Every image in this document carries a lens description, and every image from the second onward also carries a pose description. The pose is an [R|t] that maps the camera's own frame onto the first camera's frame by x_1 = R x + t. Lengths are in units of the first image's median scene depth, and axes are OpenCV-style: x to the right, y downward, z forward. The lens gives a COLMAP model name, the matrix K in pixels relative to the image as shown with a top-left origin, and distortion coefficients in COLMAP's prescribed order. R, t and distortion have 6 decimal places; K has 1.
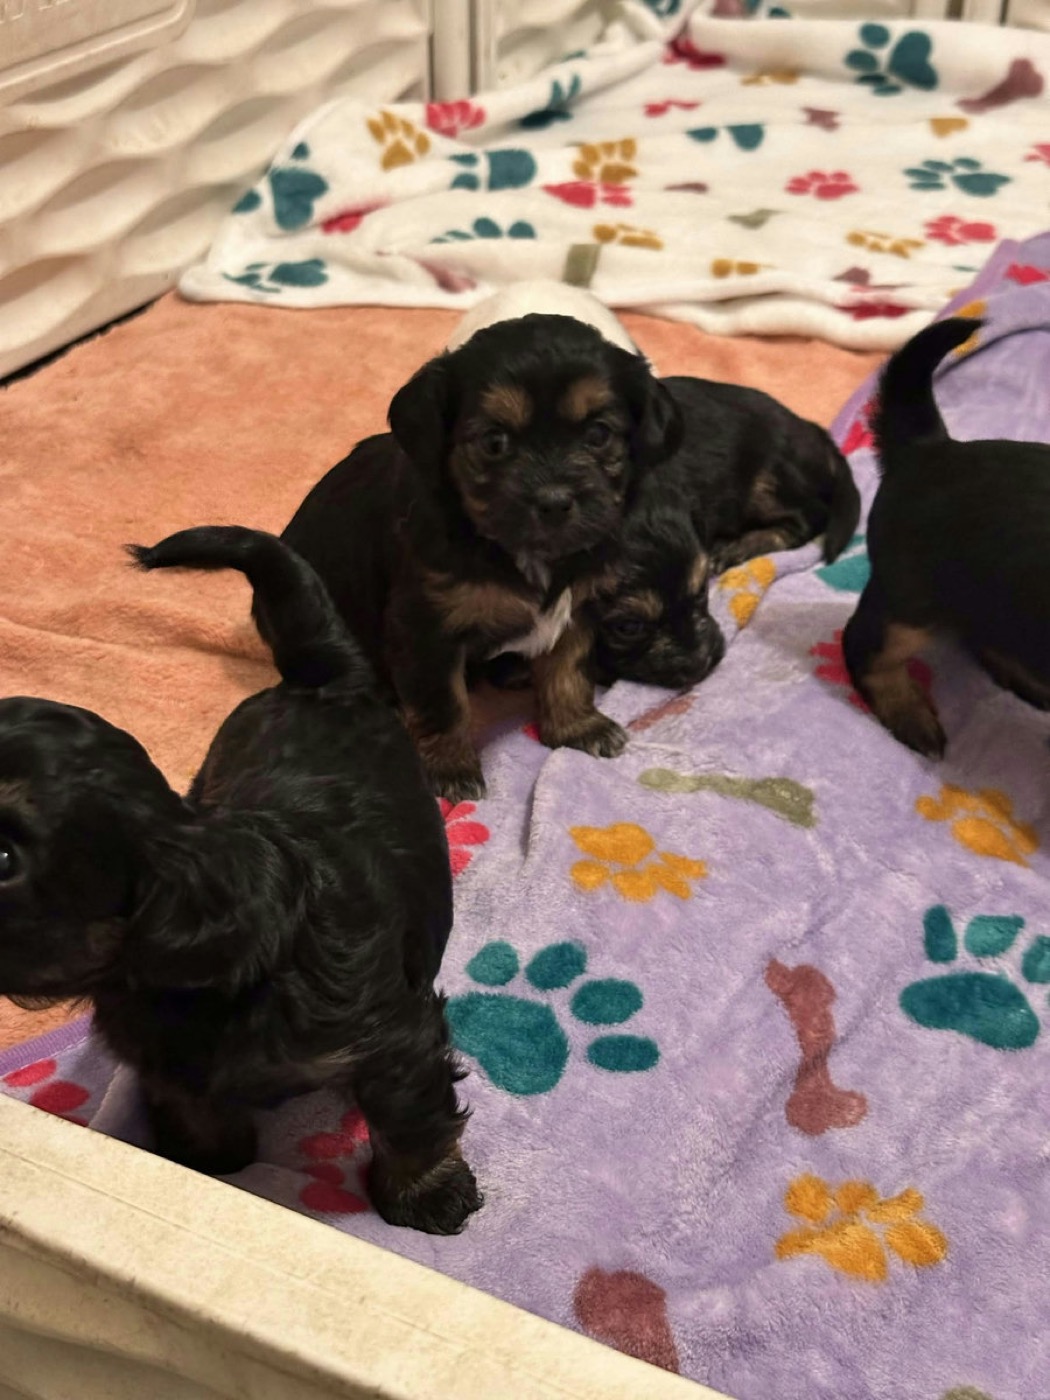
lens RADIAL K [[2410.7, 0, 525.0], [0, 2410.7, 700.0], [0, 0, 1]] dist [0.221806, -0.037682]
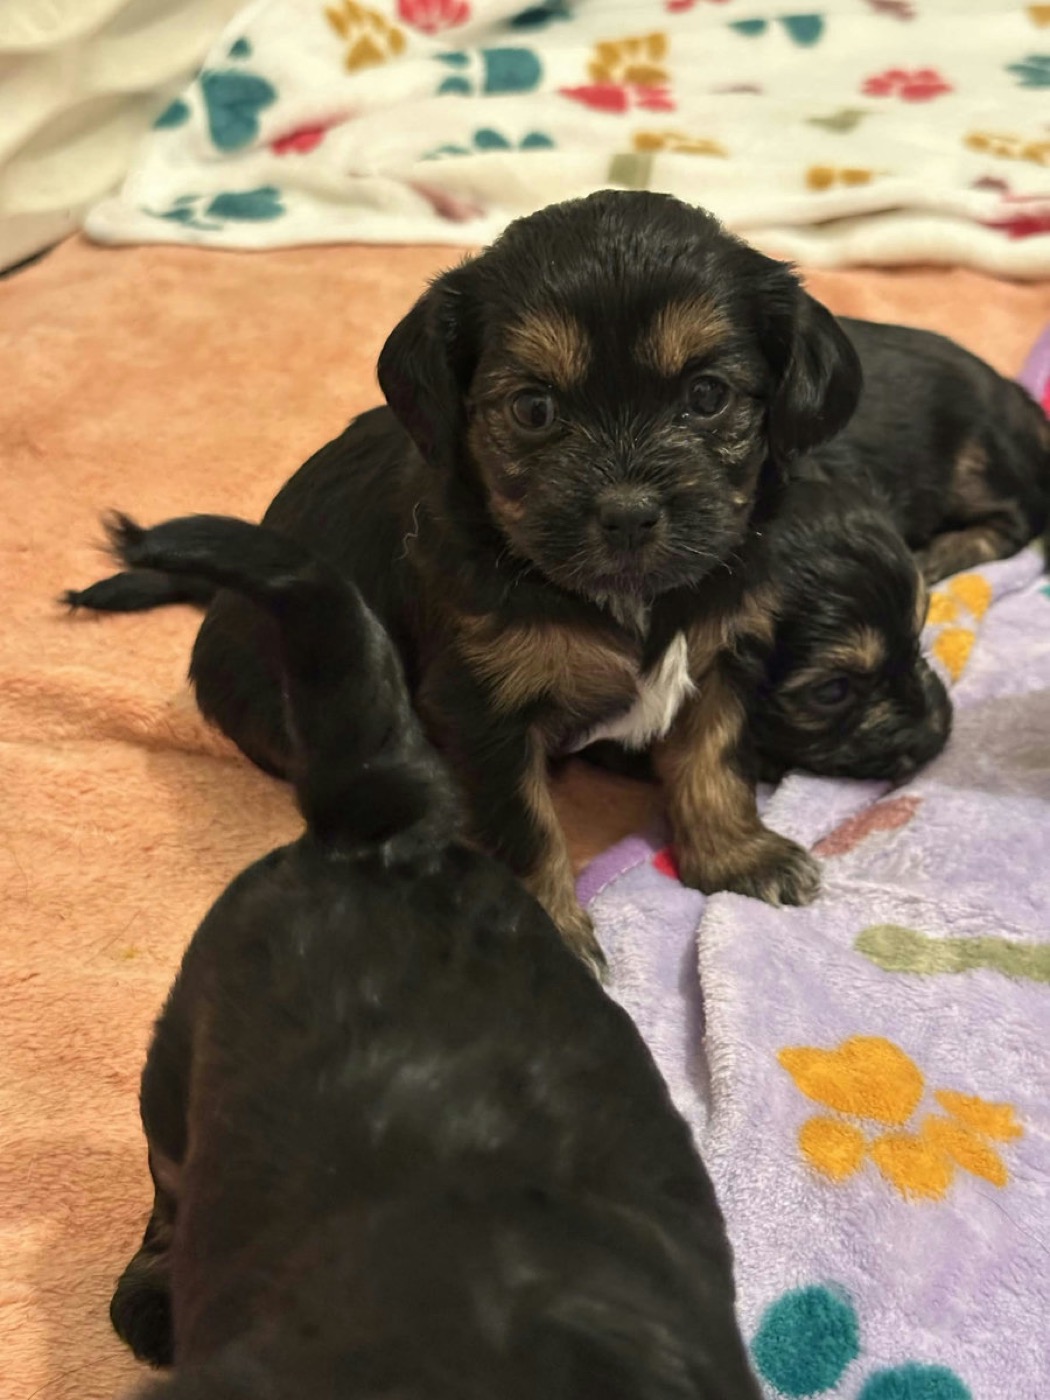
lens RADIAL K [[2158.3, 0, 525.0], [0, 2158.3, 700.0], [0, 0, 1]] dist [0.192554, -0.523298]
pose [[0.998141, -0.035580, 0.049490, -0.057149], [0.034947, 0.999297, 0.013588, -0.036726], [-0.049939, -0.011833, 0.998682, 0.404446]]
